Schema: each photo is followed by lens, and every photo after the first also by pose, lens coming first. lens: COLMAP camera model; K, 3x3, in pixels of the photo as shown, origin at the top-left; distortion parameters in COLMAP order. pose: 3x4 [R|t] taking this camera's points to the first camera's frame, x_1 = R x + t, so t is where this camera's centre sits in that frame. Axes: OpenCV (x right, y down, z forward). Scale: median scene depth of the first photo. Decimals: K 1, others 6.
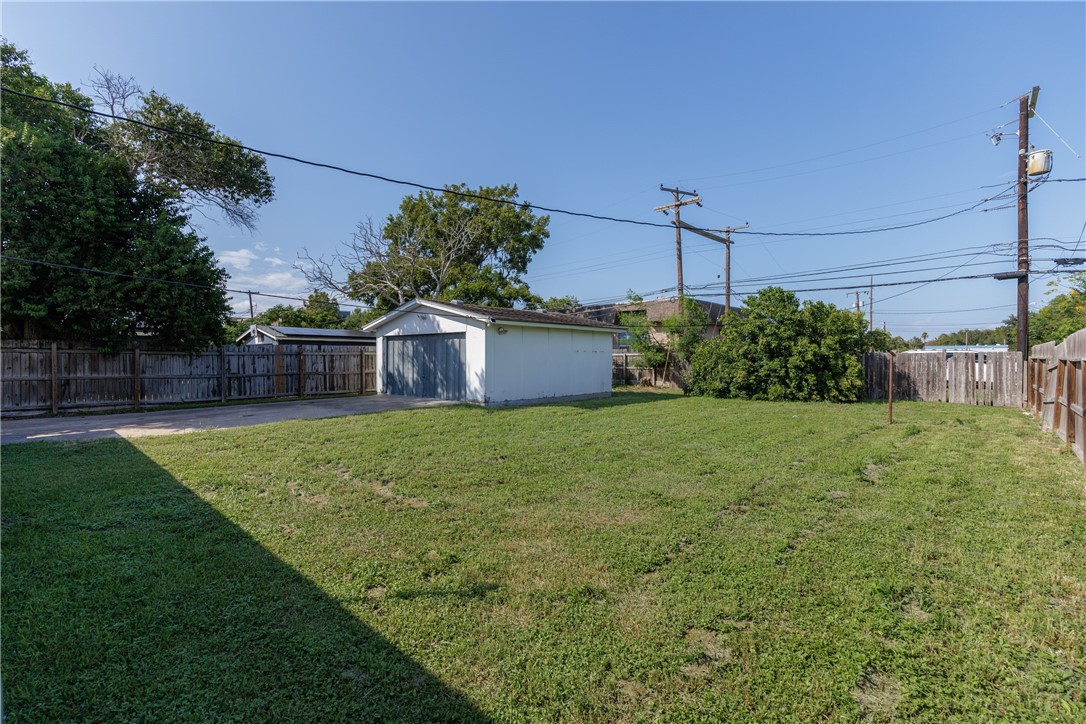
lens RADIAL K [[484.3, 0, 541.5], [0, 484.3, 359.1], [0, 0, 1]] dist [-0.001724, -0.001072]
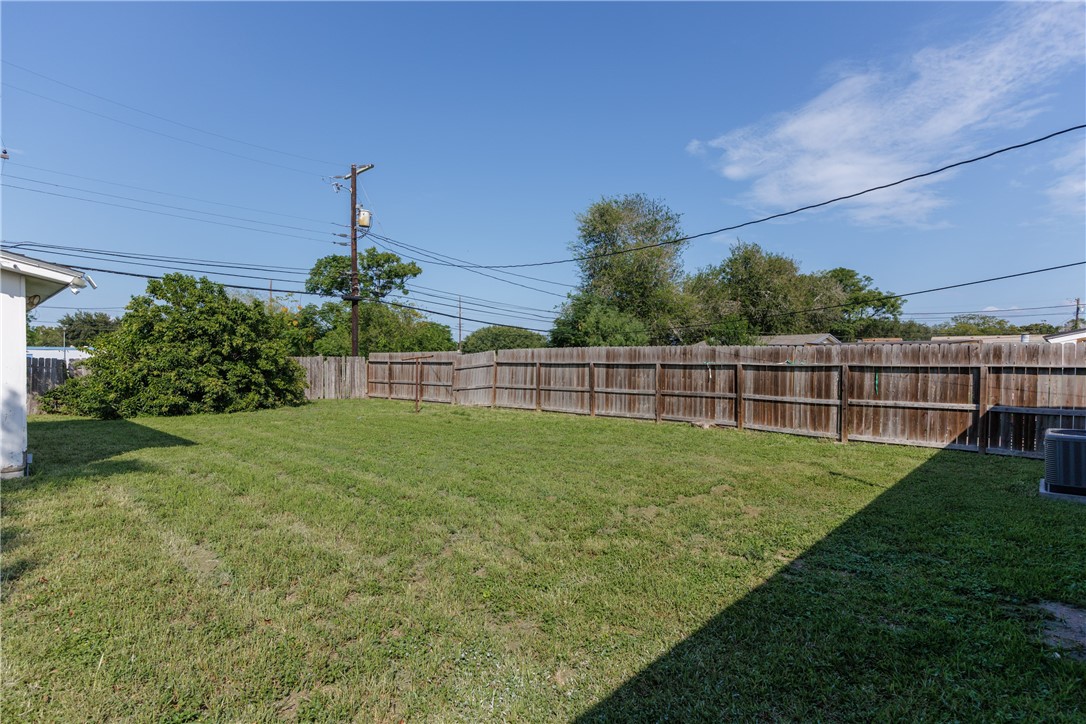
lens RADIAL K [[560.3, 0, 540.8], [0, 560.3, 372.8], [0, 0, 1]] dist [-0.000062, 0.000466]
pose [[-0.003229, -0.016533, 0.999858, -0.531481], [0.000831, 0.999863, 0.016536, 0.002156], [-0.999994, 0.000884, -0.003215, 0.479760]]
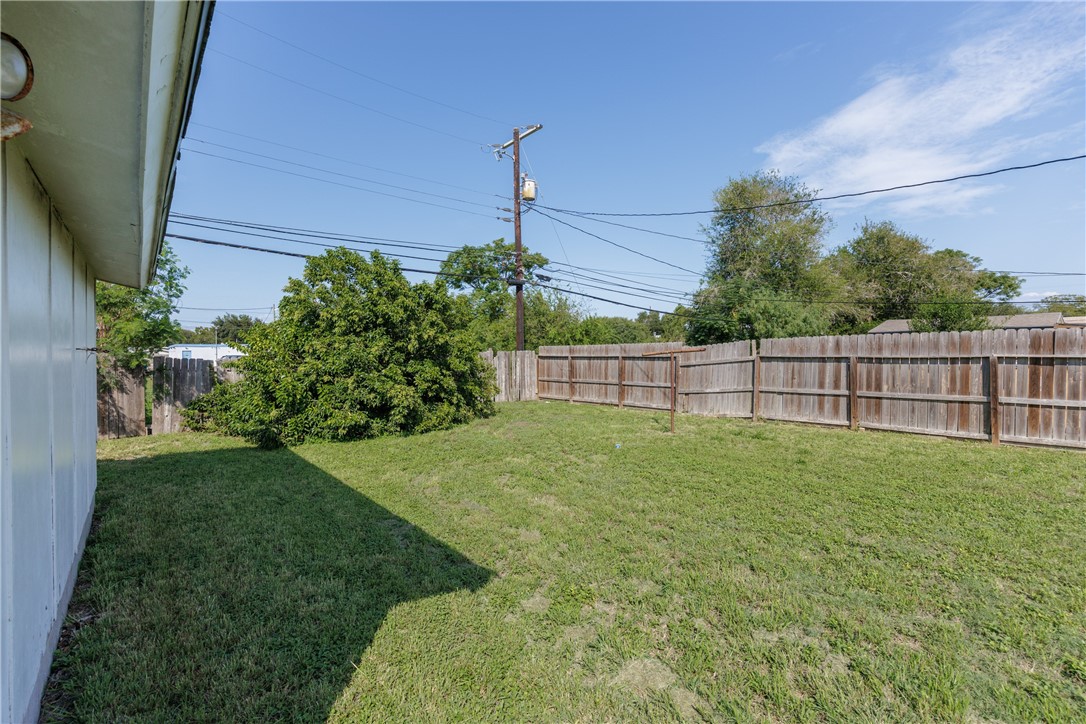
lens RADIAL K [[484.3, 0, 524.6], [0, 484.3, 350.3], [0, 0, 1]] dist [-0.001724, -0.001072]
pose [[0.134158, 0.005271, 0.990946, -0.128437], [0.014483, 0.999869, -0.007279, -0.008901], [-0.990854, 0.015329, 0.134064, 0.812399]]
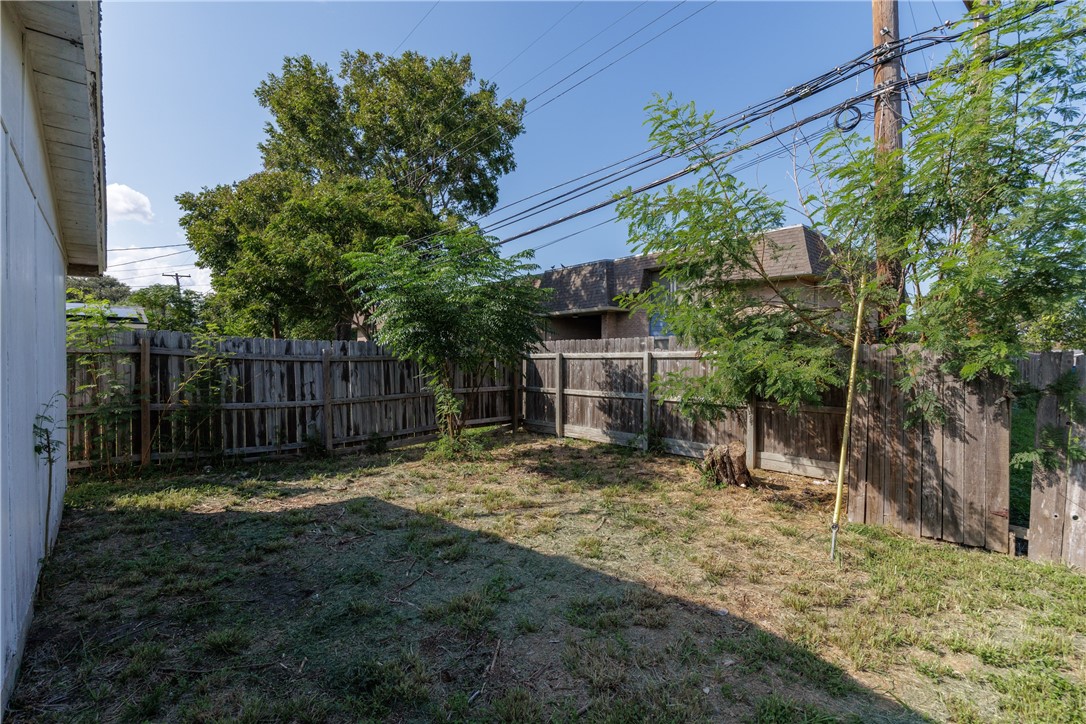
lens RADIAL K [[484.3, 0, 547.0], [0, 484.3, 358.6], [0, 0, 1]] dist [-0.001724, -0.001072]
pose [[0.996089, 0.001101, -0.088349, 0.220932], [-0.001008, 0.999999, 0.001096, -0.010312], [0.088350, -0.001003, 0.996089, 1.124322]]
